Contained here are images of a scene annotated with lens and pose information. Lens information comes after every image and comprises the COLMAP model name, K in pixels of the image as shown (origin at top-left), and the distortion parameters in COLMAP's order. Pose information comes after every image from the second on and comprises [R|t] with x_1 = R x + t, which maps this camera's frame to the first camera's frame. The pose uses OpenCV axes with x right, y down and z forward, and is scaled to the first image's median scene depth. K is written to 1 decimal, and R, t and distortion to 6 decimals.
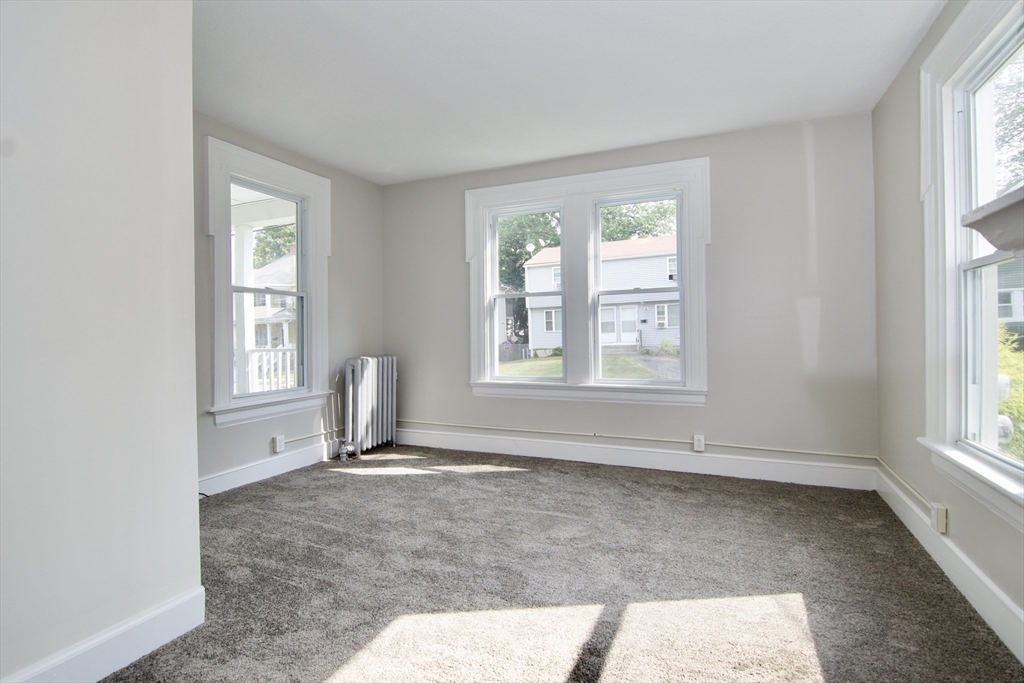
lens RADIAL K [[482.5, 0, 512.0], [0, 482.5, 341.5], [0, 0, 1]] dist [-0.001285, -0.000531]
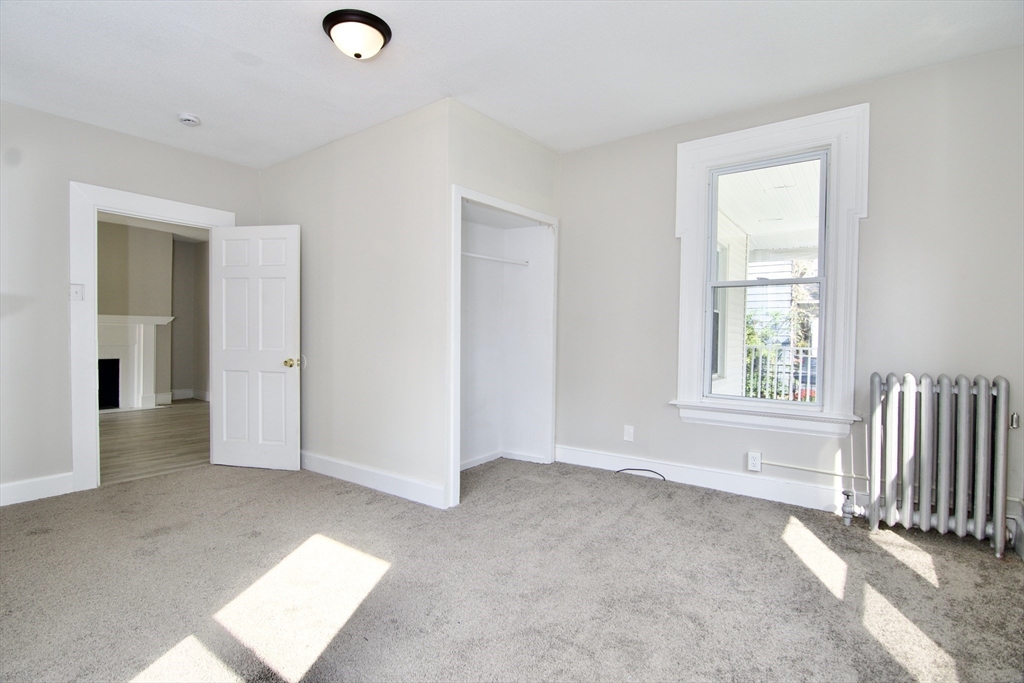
lens RADIAL K [[482.5, 0, 512.0], [0, 482.5, 341.5], [0, 0, 1]] dist [-0.001285, -0.000531]
pose [[-0.208469, 0.023798, -0.977740, 0.449316], [-0.019864, 0.999395, 0.028560, -0.015220], [0.977827, 0.025376, -0.207870, 0.785280]]
